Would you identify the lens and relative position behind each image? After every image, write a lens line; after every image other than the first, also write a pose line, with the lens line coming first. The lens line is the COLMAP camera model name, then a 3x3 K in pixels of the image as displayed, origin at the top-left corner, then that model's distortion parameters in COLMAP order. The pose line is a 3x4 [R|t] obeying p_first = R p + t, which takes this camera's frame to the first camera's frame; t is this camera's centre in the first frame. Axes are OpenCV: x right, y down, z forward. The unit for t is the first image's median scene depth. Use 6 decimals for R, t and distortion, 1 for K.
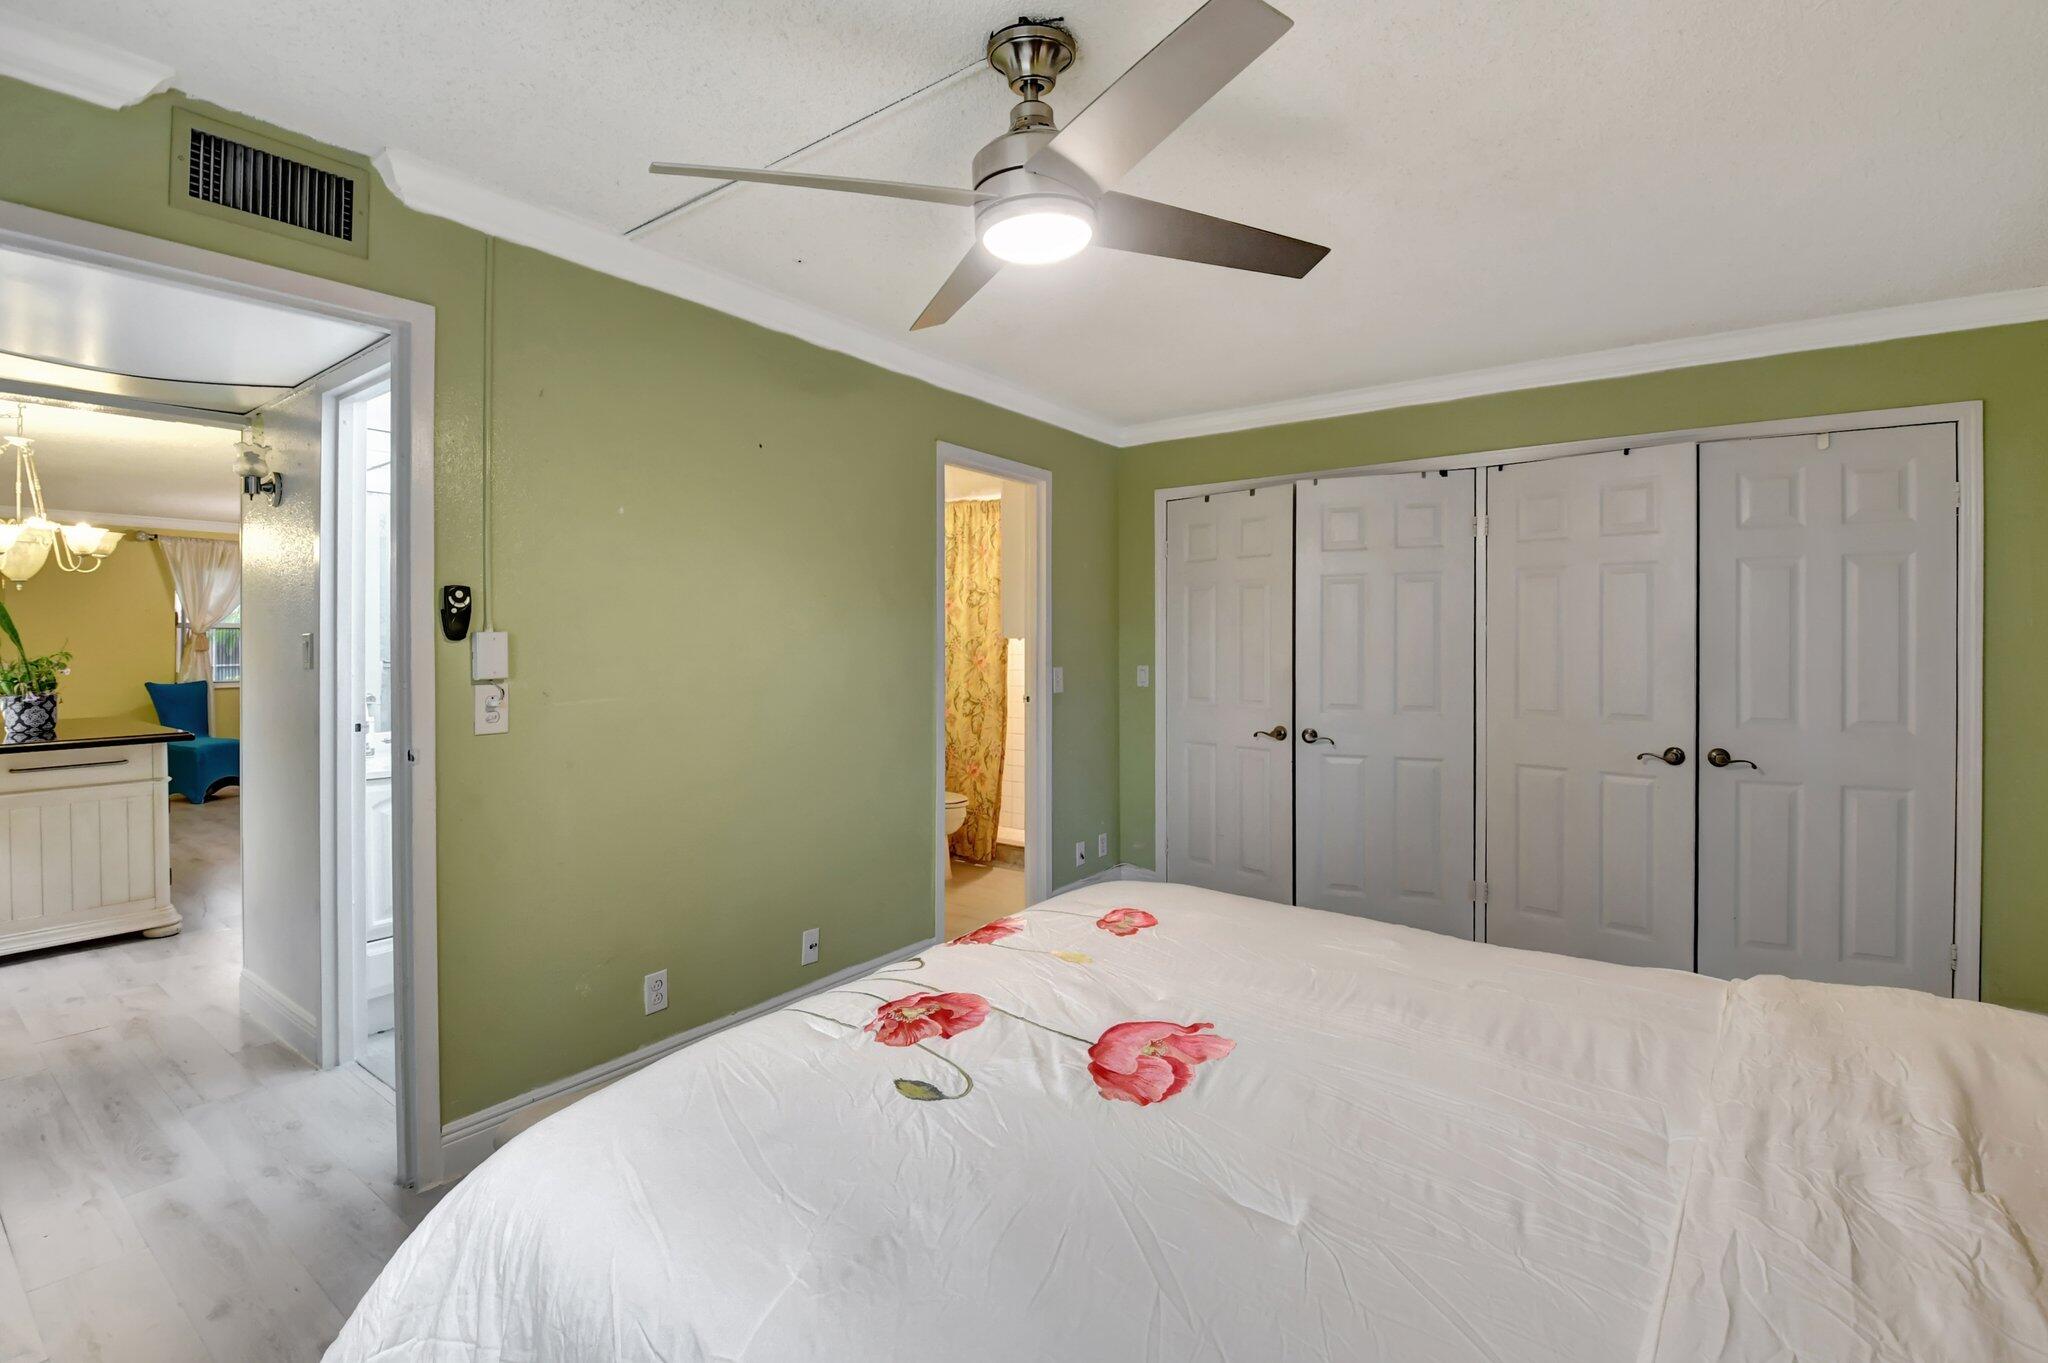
lens RADIAL K [[930.7, 0, 1020.1], [0, 930.7, 641.5], [0, 0, 1]] dist [-0.008937, -0.006409]
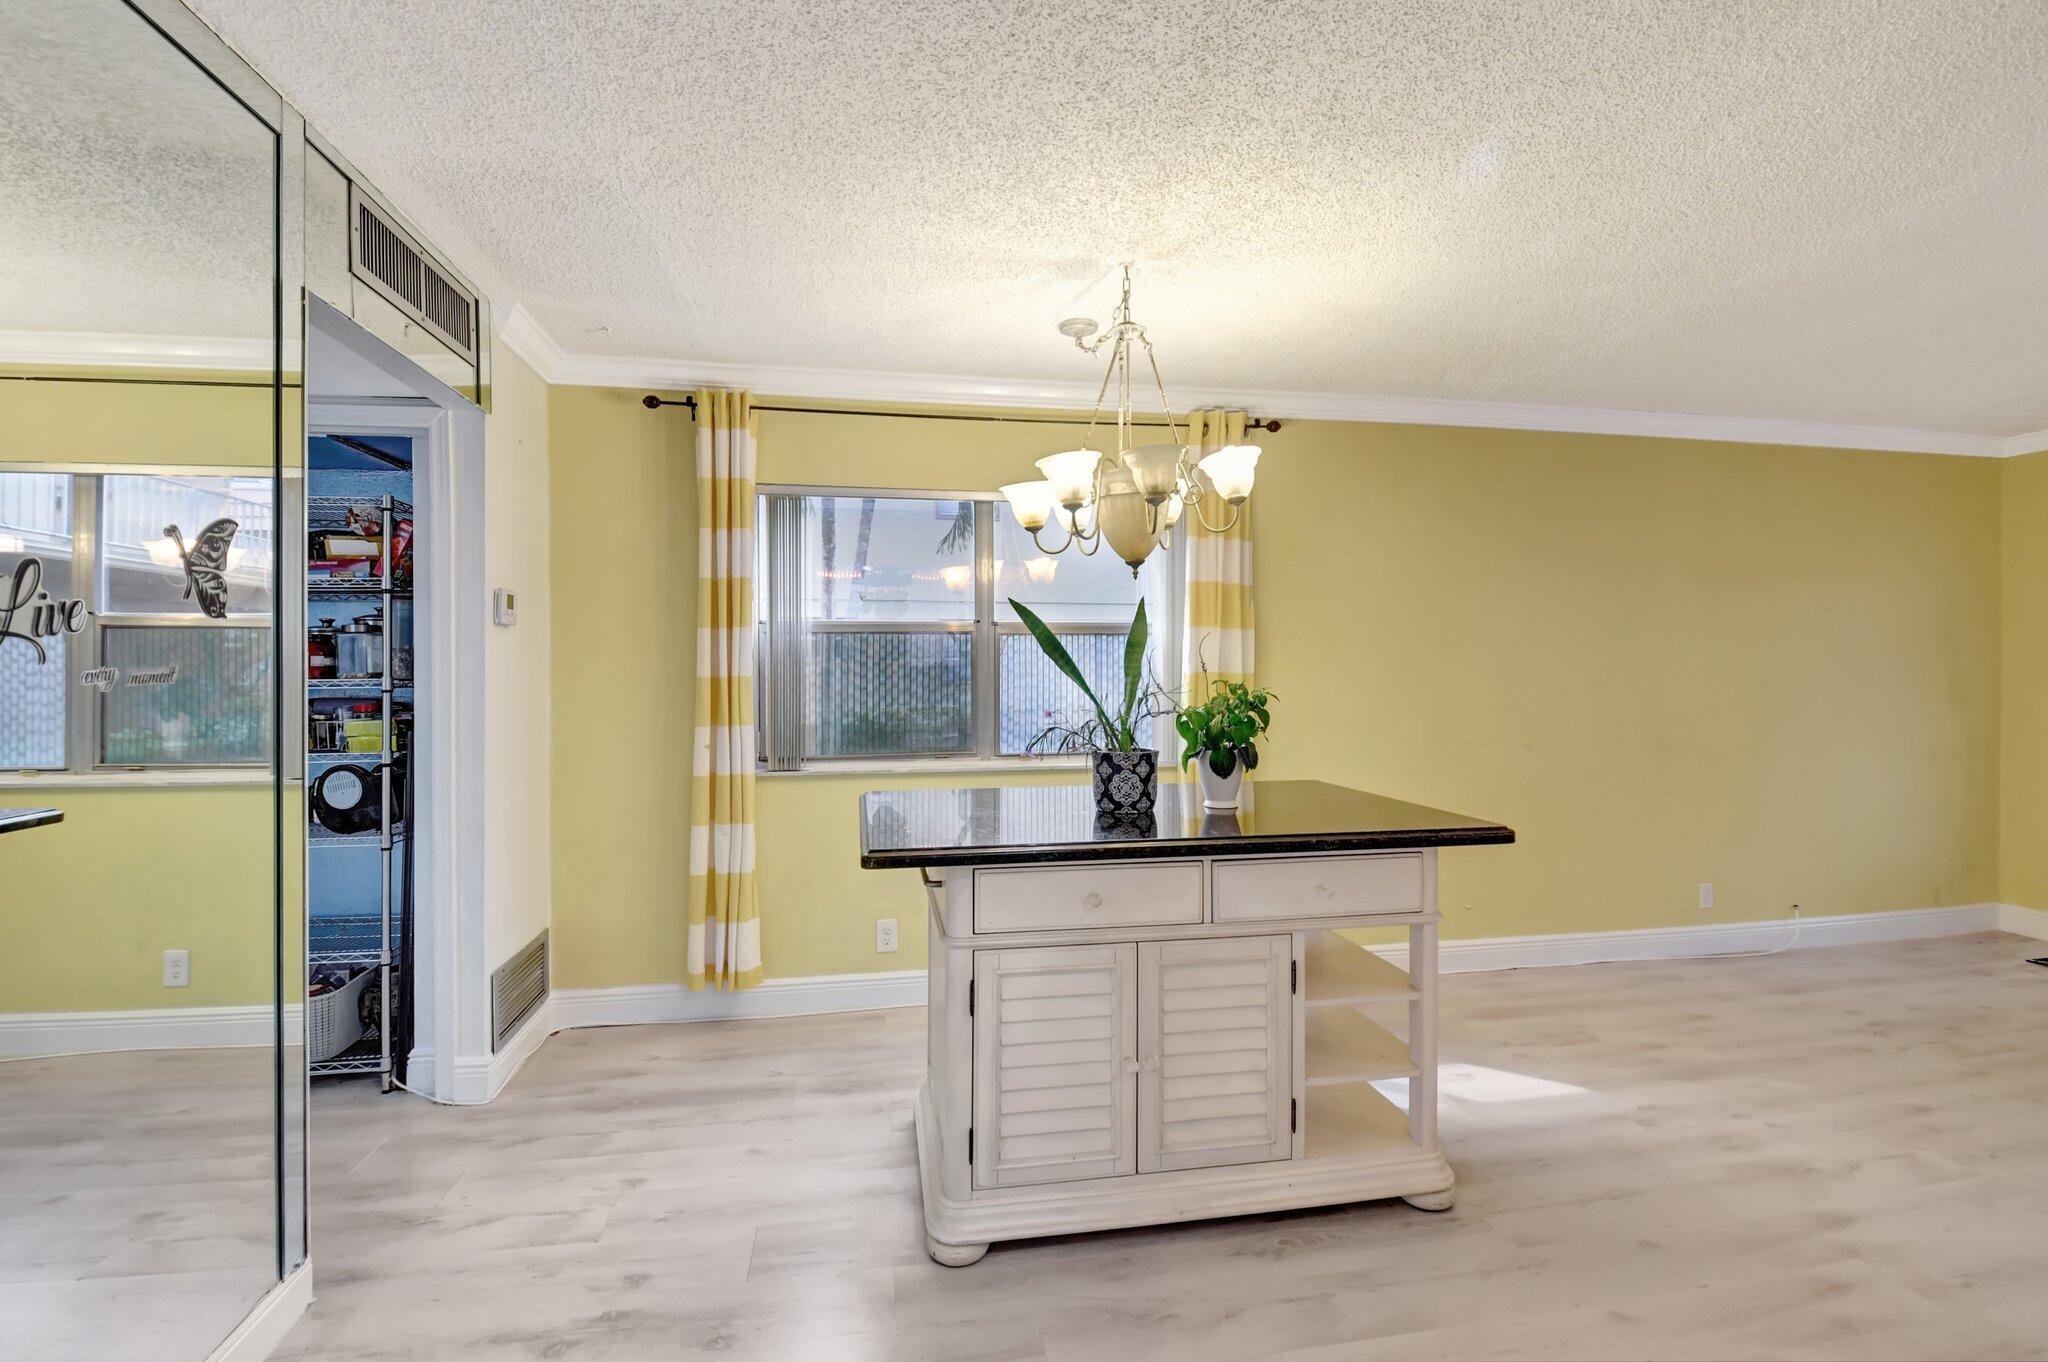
lens RADIAL K [[930.7, 0, 1013.7], [0, 930.7, 668.4], [0, 0, 1]] dist [-0.008937, -0.006409]
pose [[-0.689849, -0.003136, -0.723946, -0.303721], [0.001564, 0.999982, -0.005823, 0.004419], [0.723951, -0.005149, -0.689832, 0.715328]]
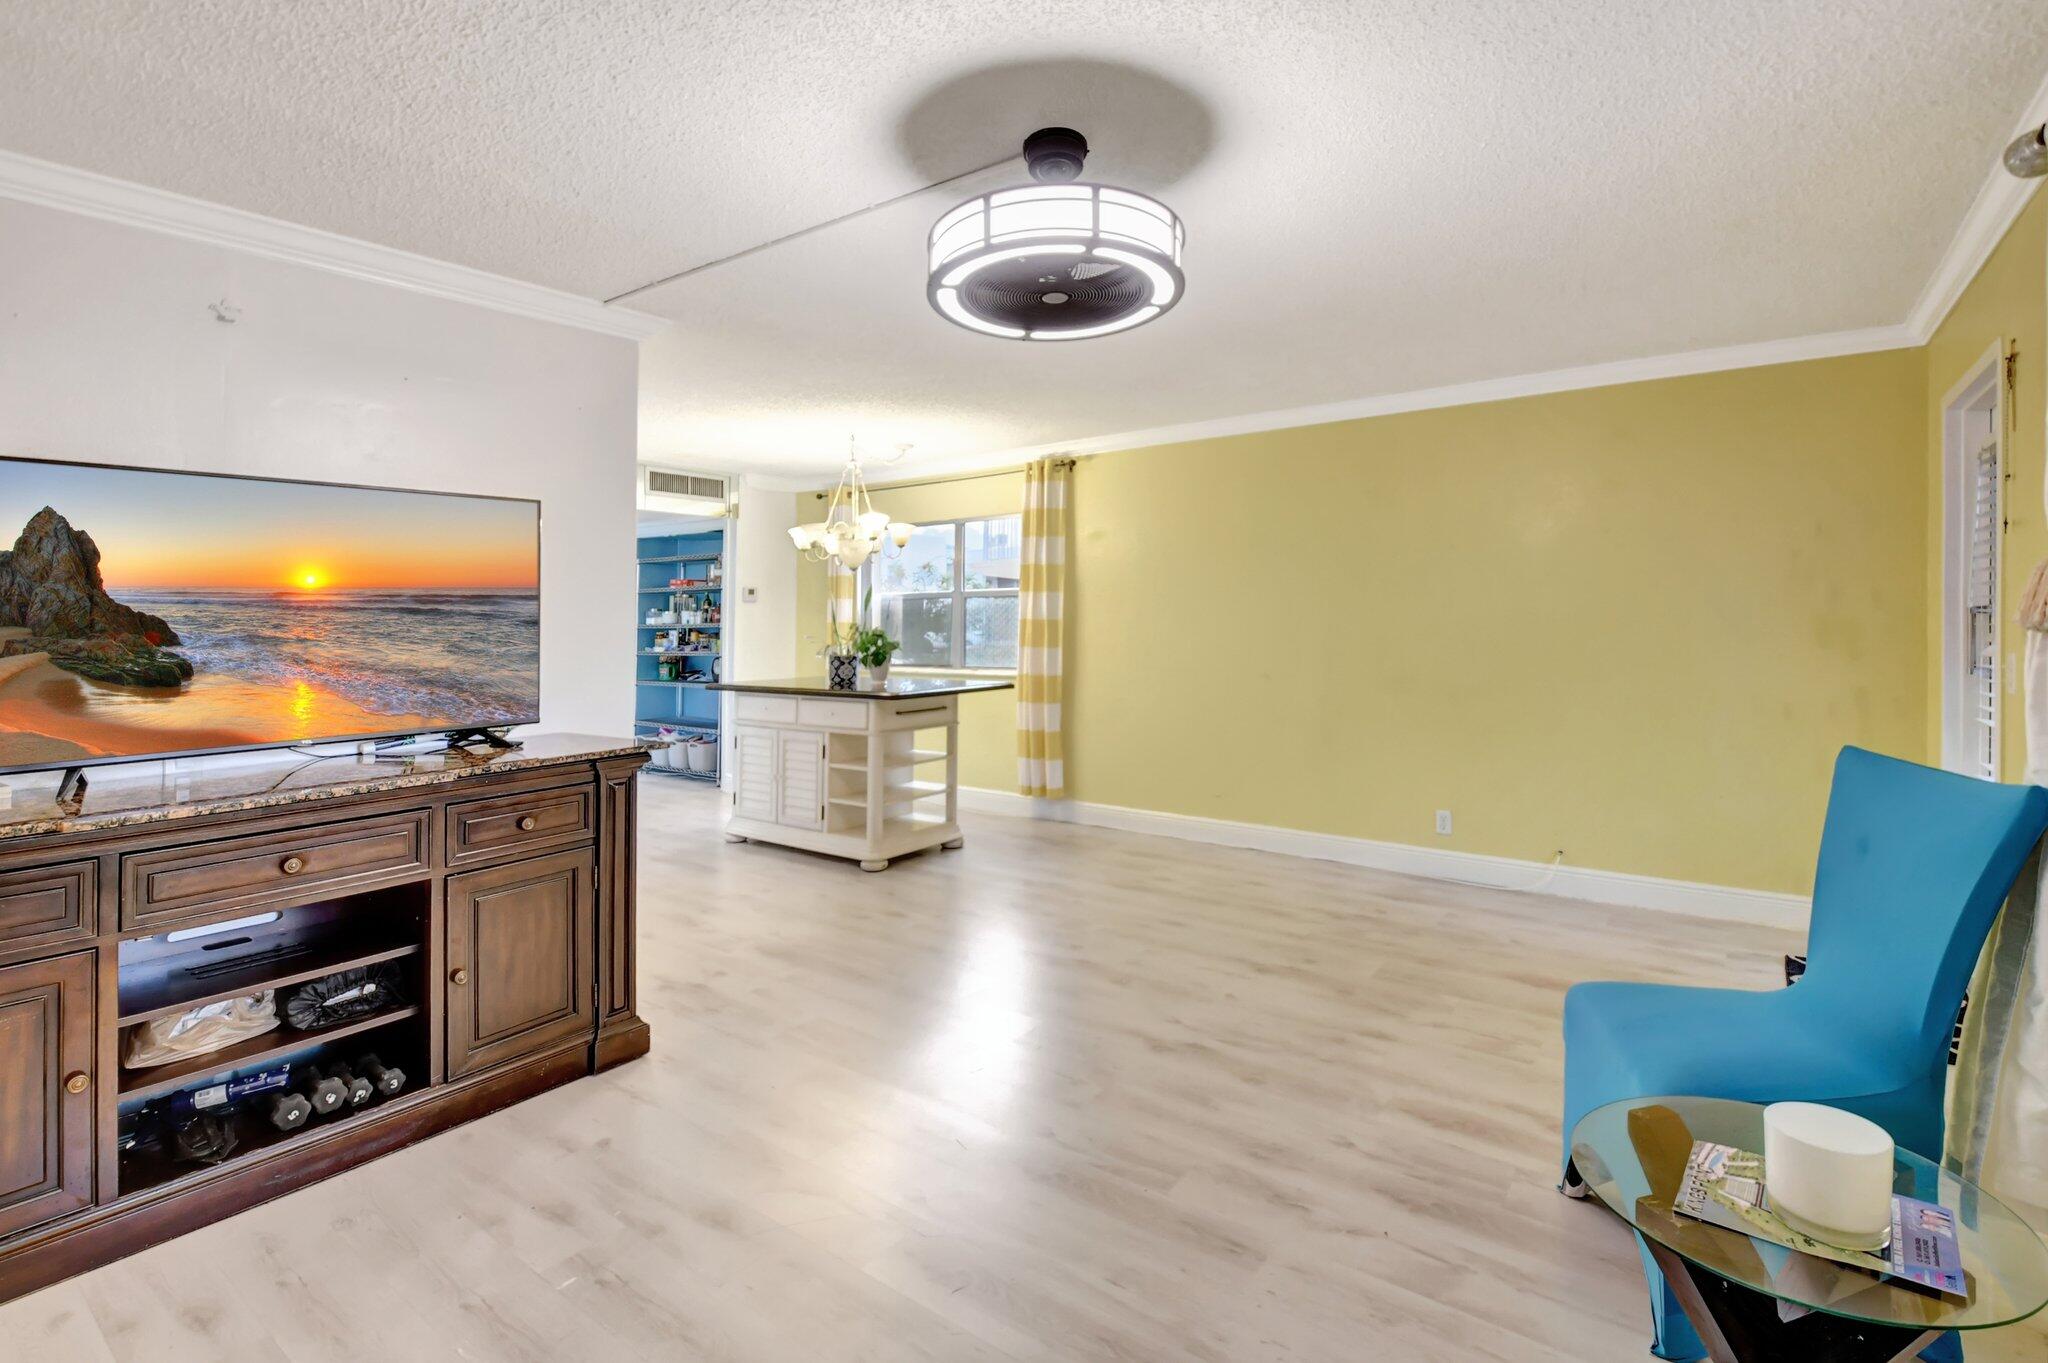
lens RADIAL K [[930.7, 0, 1058.4], [0, 930.7, 630.1], [0, 0, 1]] dist [-0.008937, -0.006409]
pose [[-0.999690, -0.006311, -0.024070, -0.718898], [-0.006217, 0.999973, -0.003950, 0.014226], [0.024094, -0.003799, -0.999702, 1.234719]]
